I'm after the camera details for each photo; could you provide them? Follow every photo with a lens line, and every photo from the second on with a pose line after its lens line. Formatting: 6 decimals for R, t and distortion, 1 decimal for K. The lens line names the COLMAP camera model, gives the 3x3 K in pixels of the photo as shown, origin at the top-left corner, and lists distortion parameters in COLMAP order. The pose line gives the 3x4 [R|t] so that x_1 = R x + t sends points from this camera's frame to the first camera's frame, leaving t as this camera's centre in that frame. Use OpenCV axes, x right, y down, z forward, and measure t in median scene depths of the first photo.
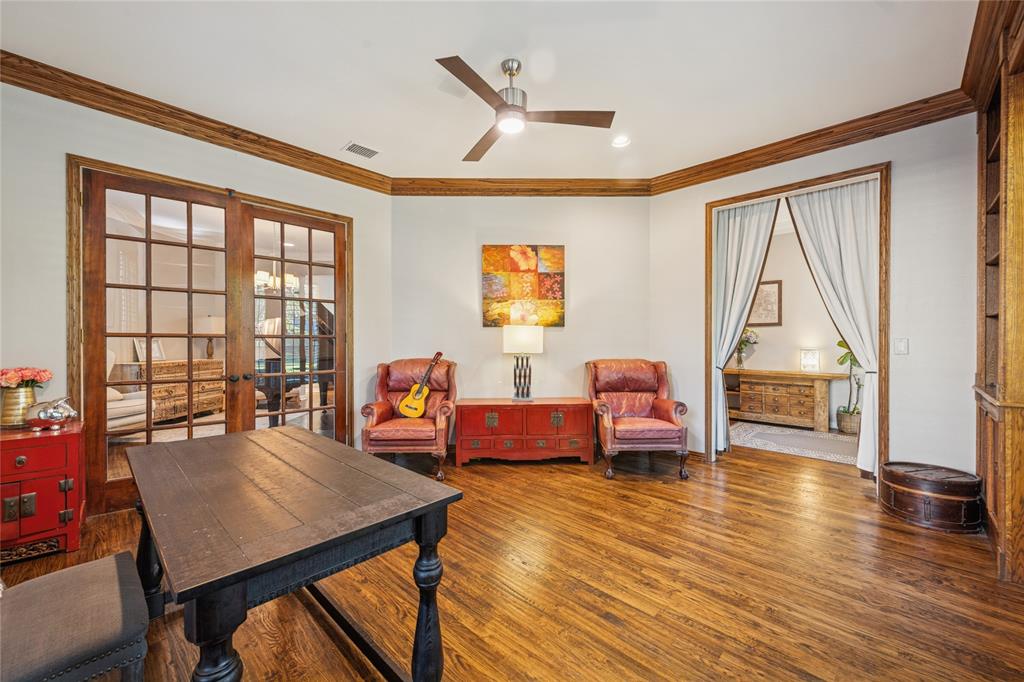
lens RADIAL K [[401.3, 0, 512.0], [0, 401.3, 341.0], [0, 0, 1]] dist [0.001570, 0.000022]
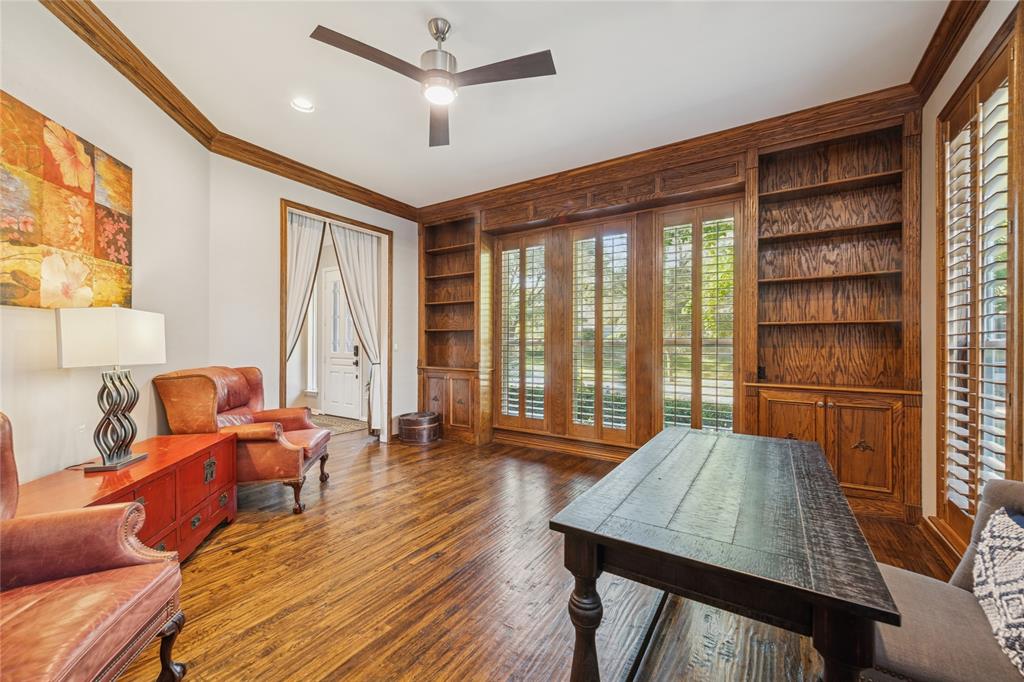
lens RADIAL K [[401.3, 0, 512.0], [0, 401.3, 341.0], [0, 0, 1]] dist [0.001570, 0.000022]
pose [[-0.194599, 0.004250, 0.980874, -0.516977], [-0.006132, 0.999966, -0.005549, -0.001408], [-0.980864, -0.007094, -0.194566, 0.597649]]
